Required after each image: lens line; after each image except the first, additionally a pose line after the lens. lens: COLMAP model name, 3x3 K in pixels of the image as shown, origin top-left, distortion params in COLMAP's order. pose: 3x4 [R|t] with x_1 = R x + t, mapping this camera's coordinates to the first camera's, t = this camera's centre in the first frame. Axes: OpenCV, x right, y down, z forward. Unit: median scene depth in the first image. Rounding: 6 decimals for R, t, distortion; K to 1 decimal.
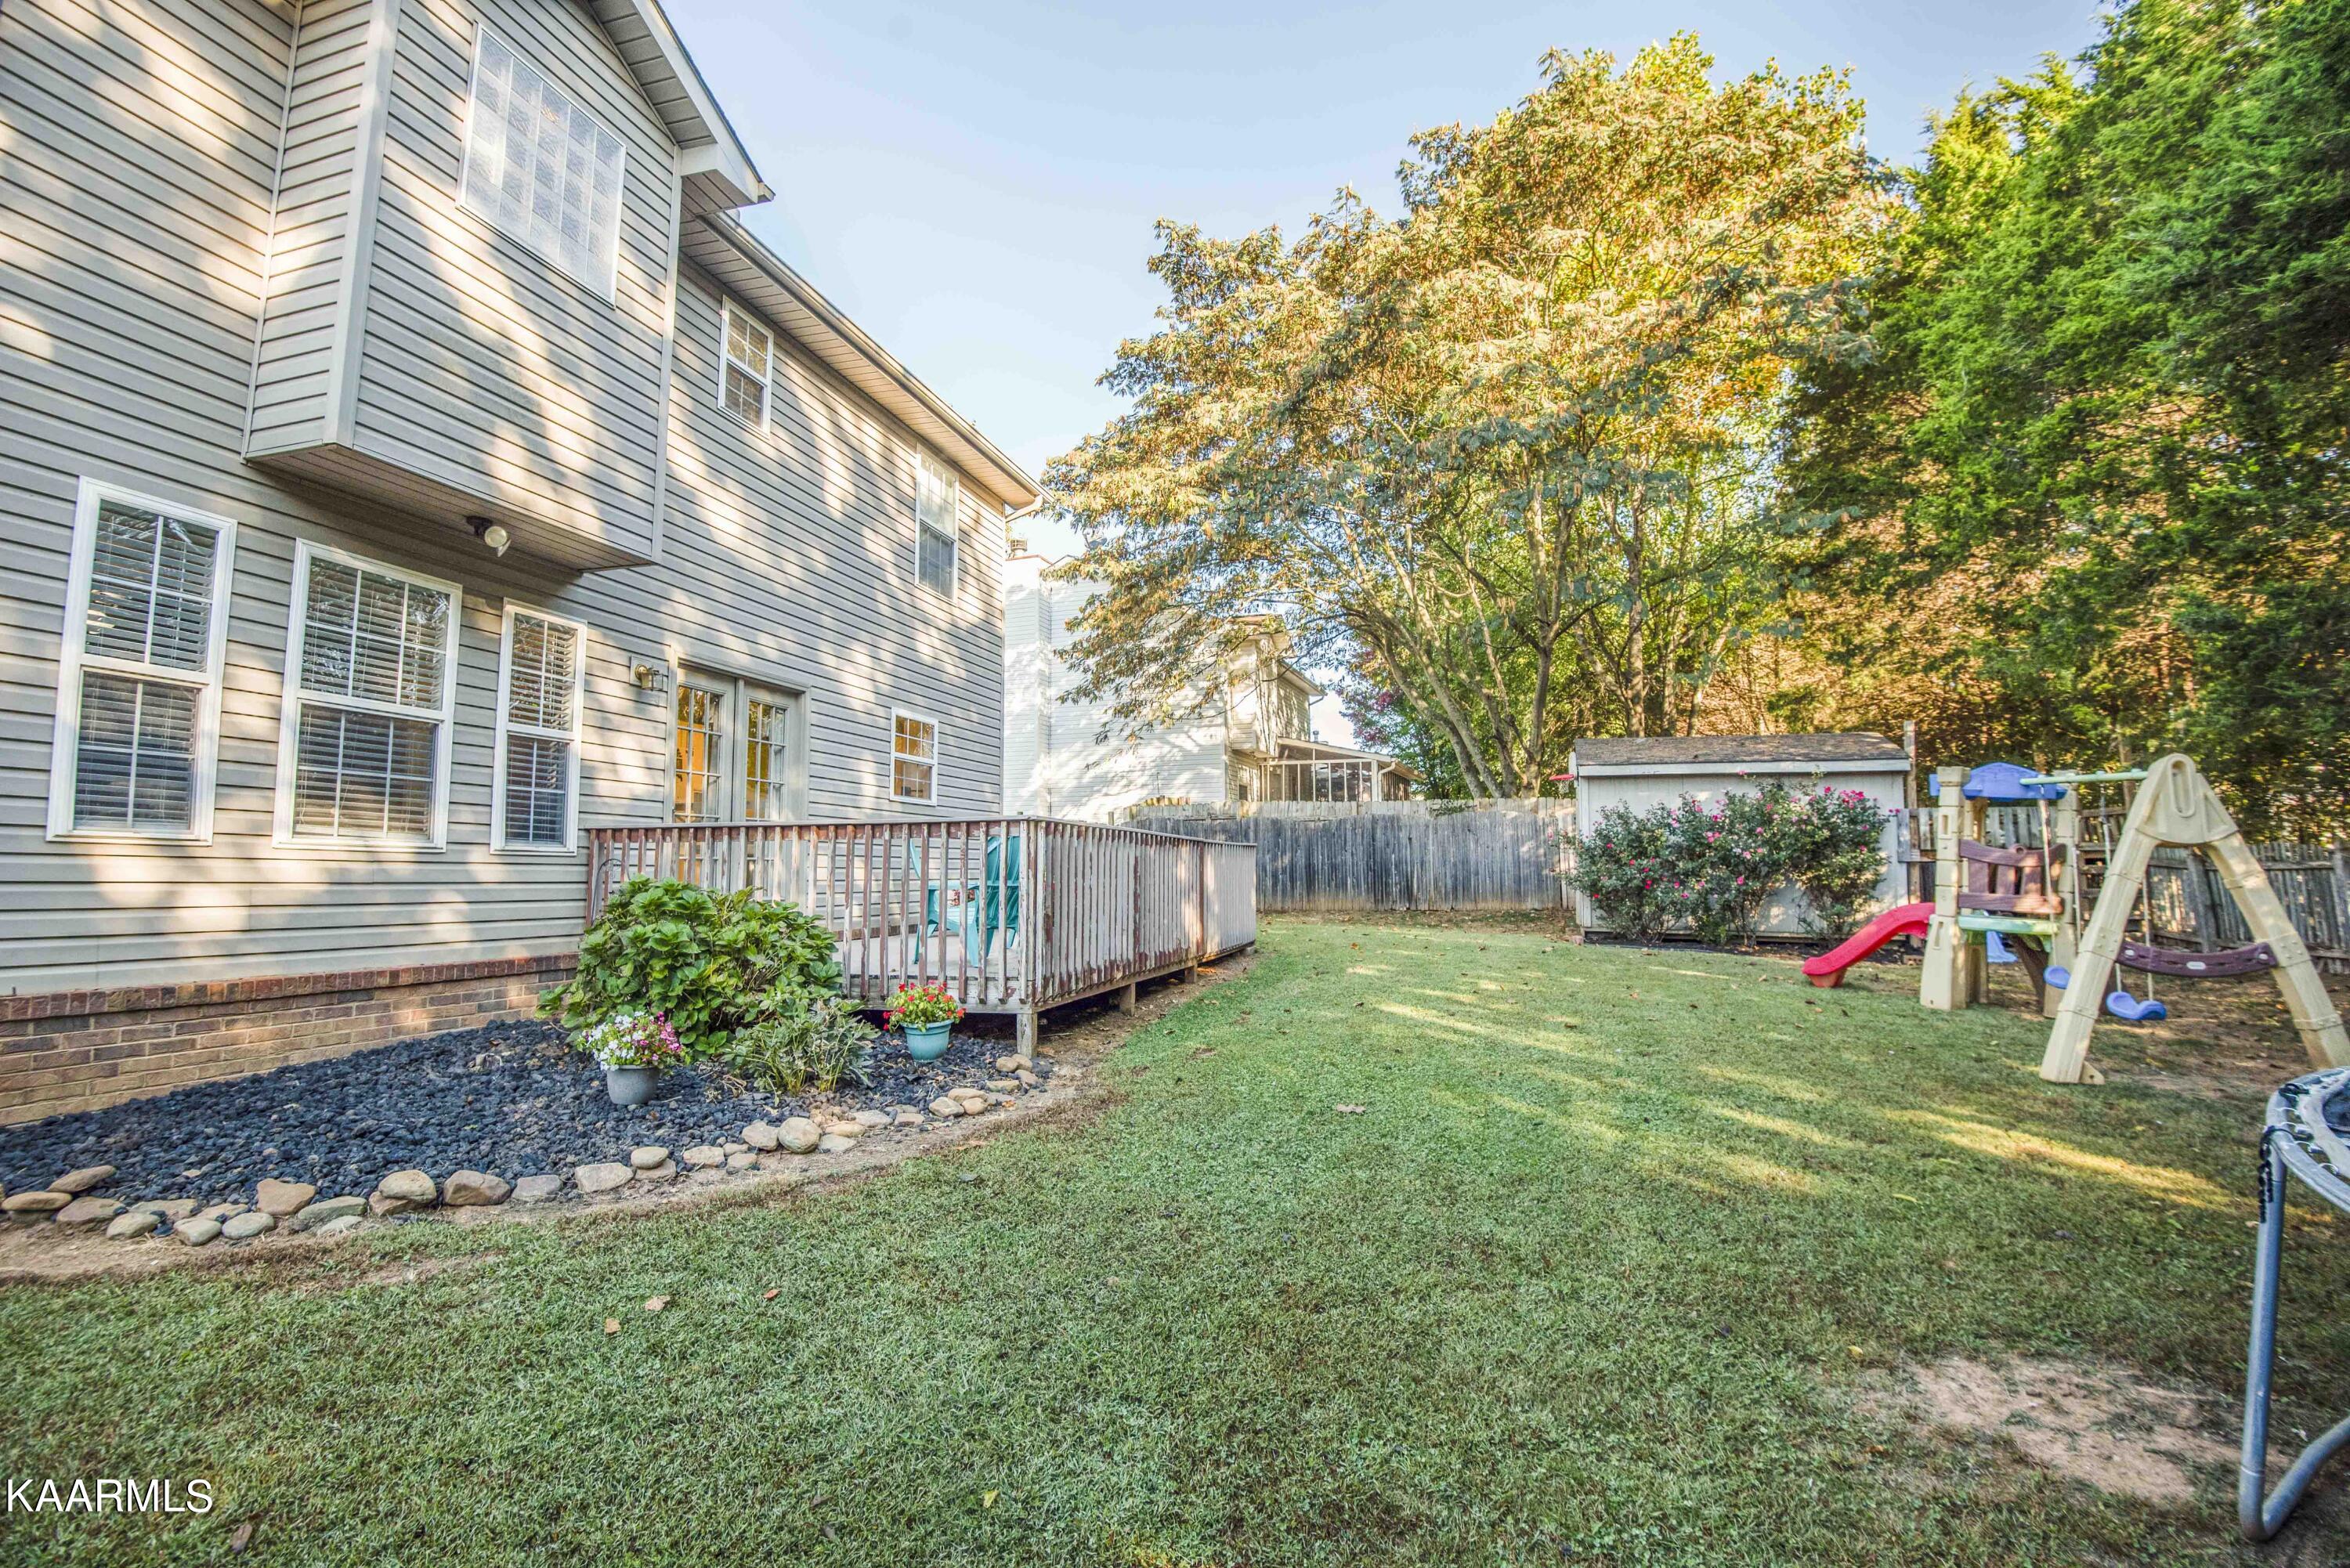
lens RADIAL K [[1077.1, 0, 1155.9], [0, 1077.1, 780.4], [0, 0, 1]] dist [-0.041374, -0.003622]
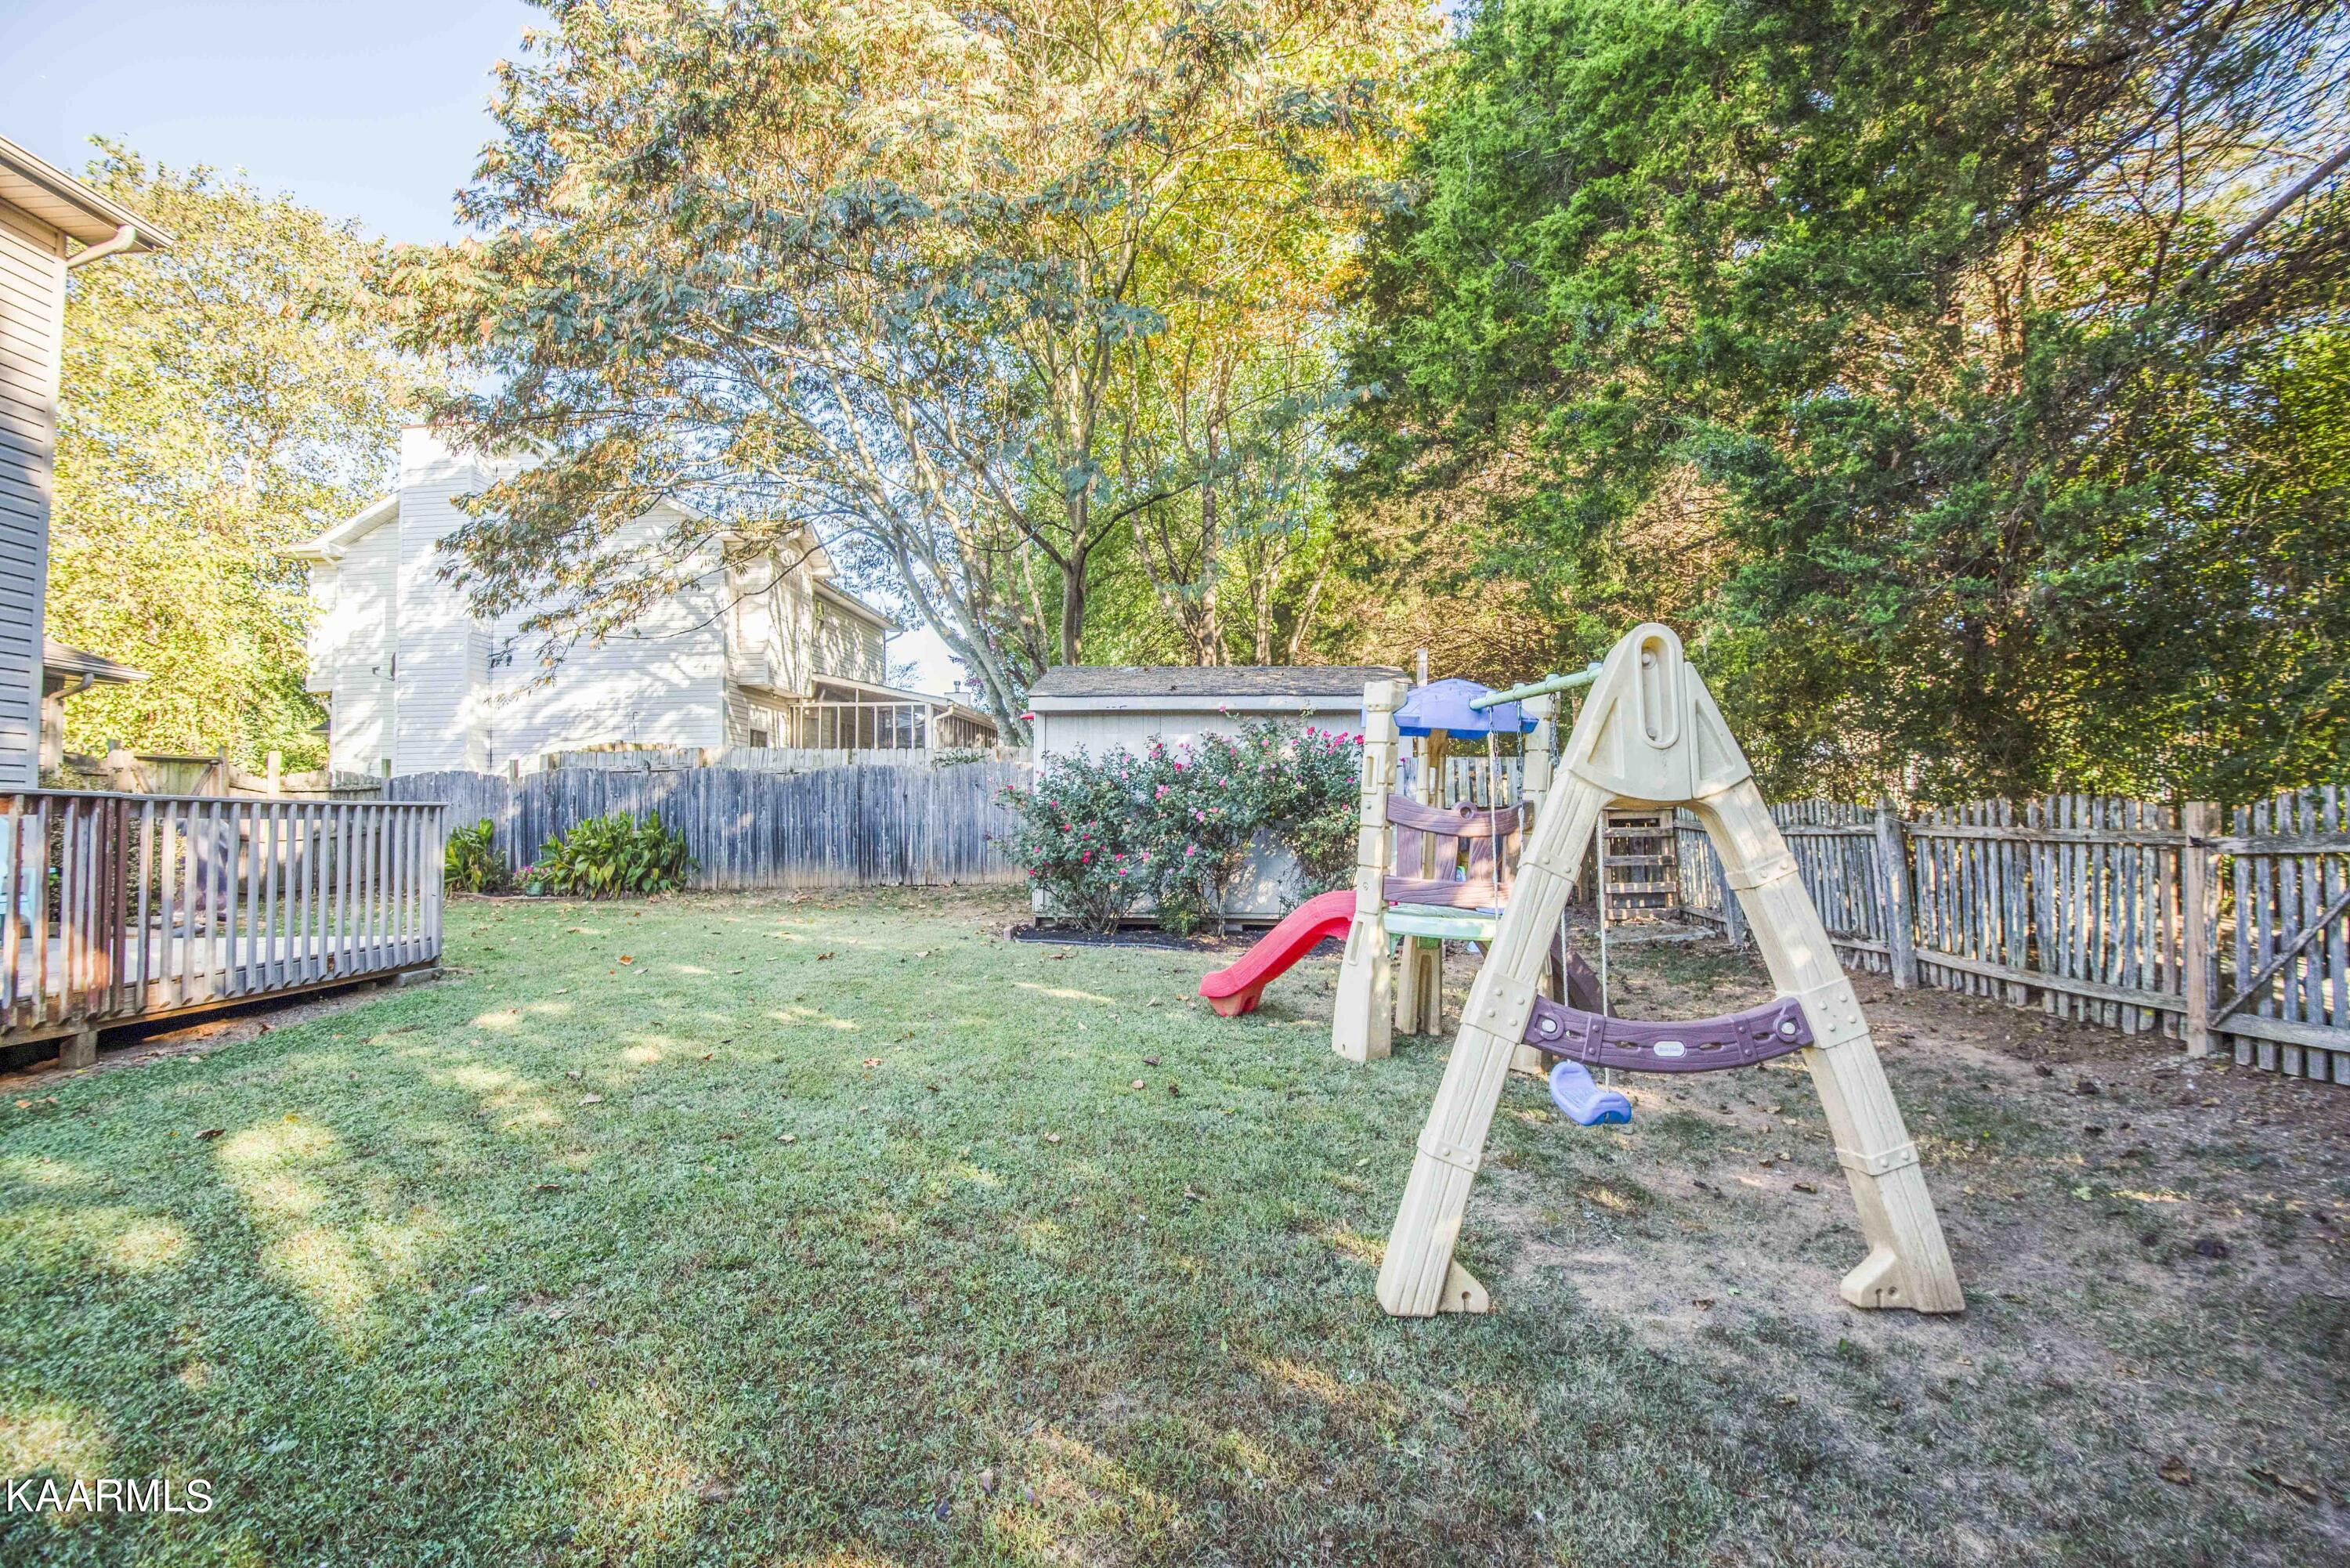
lens RADIAL K [[1077.1, 0, 1185.1], [0, 1077.1, 784.3], [0, 0, 1]] dist [-0.041374, -0.003622]
pose [[0.953460, 0.003940, 0.301495, 0.293059], [-0.016416, 0.999110, 0.038861, 0.017603], [-0.301073, -0.042002, 0.952676, 0.270079]]
